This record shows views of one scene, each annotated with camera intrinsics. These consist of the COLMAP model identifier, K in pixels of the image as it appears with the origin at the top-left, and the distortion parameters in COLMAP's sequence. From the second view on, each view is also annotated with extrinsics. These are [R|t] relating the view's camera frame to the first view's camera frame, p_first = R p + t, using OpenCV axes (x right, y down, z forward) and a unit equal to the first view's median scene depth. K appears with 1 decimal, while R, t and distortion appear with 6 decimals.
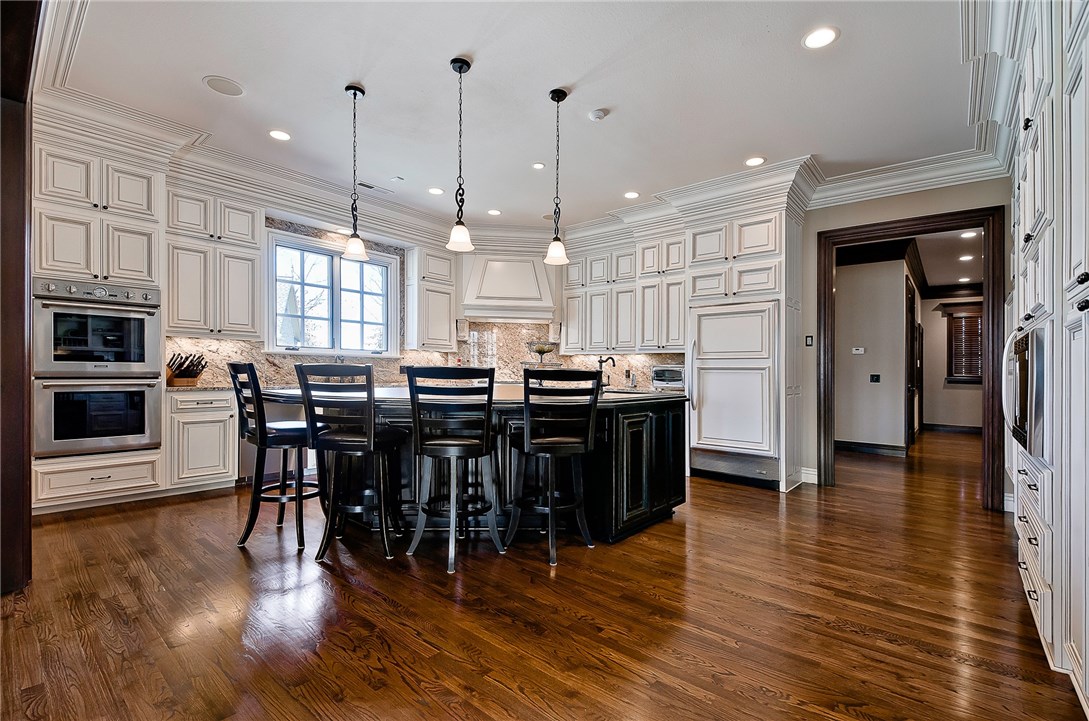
lens RADIAL K [[485.3, 0, 544.2], [0, 485.3, 363.6], [0, 0, 1]] dist [-0.001105, 0.000038]
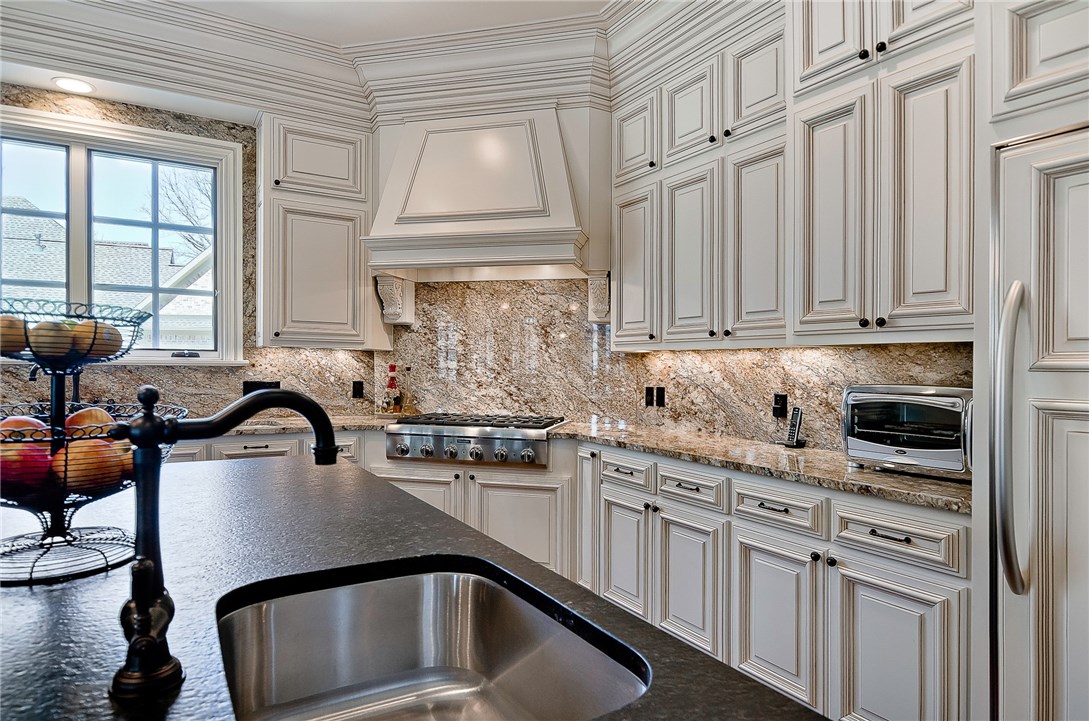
lens RADIAL K [[615.9, 0, 539.9], [0, 615.9, 368.4], [0, 0, 1]] dist [0.005252, -0.008300]
pose [[0.943780, -0.006145, -0.330518, 0.159639], [0.011052, 0.999855, 0.012969, -0.013136], [0.330391, -0.015893, 0.943710, 0.543773]]
